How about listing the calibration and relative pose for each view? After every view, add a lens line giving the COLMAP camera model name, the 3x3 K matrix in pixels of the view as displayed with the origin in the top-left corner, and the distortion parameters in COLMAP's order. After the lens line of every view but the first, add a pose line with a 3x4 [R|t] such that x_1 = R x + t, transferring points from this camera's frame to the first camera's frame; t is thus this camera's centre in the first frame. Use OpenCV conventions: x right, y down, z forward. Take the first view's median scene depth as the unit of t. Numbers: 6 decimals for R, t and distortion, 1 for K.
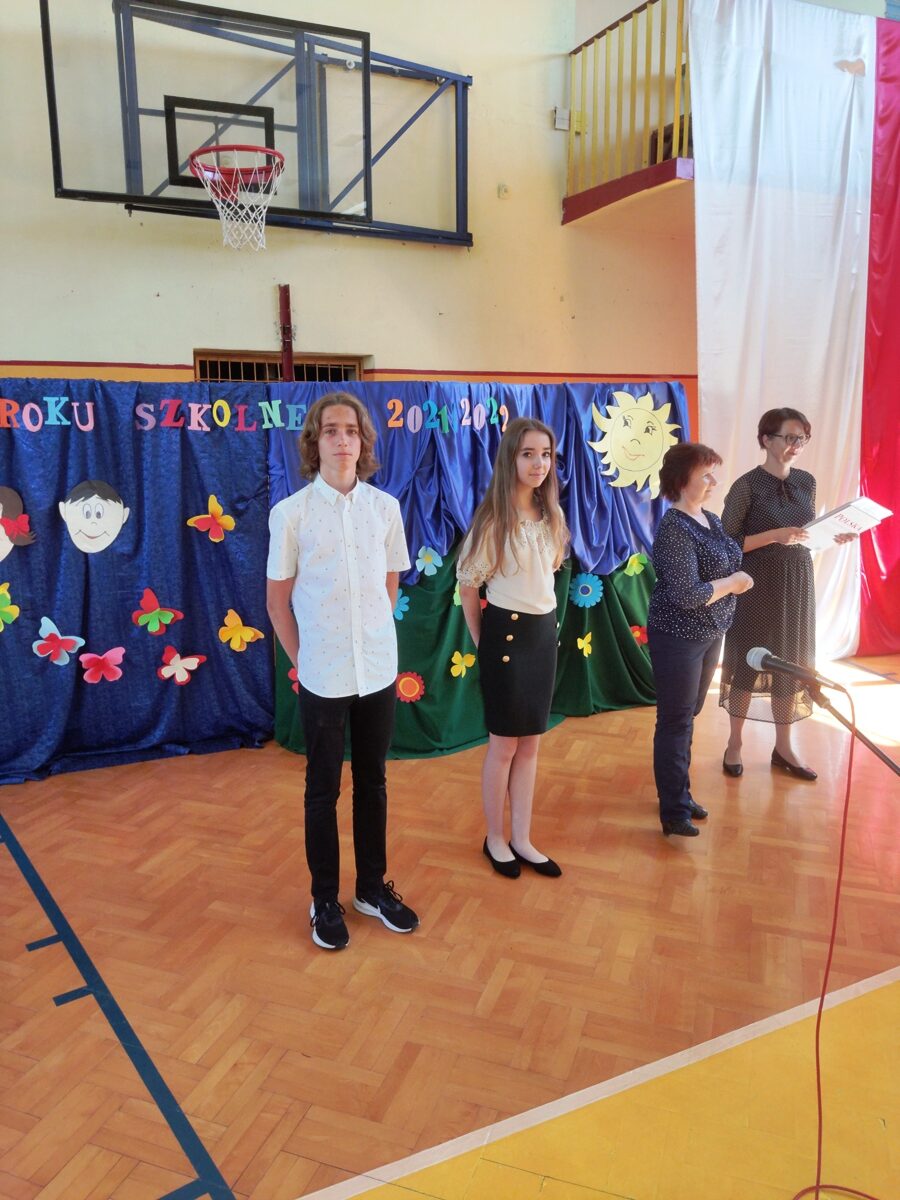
lens RADIAL K [[980.6, 0, 450.0], [0, 980.6, 600.0], [0, 0, 1]] dist [-0.001320, -0.000015]
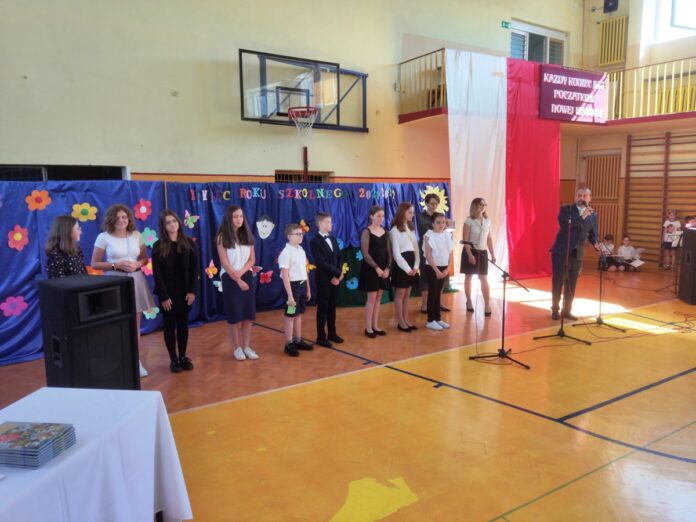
lens RADIAL K [[509.5, 0, 348.0], [0, 509.5, 261.0], [0, 0, 1]] dist [-0.000411, -0.000149]
pose [[0.994640, -0.015016, 0.102305, -0.228856], [0.020314, 0.998495, -0.050936, 0.089414], [-0.101386, 0.052742, 0.993448, -0.494265]]
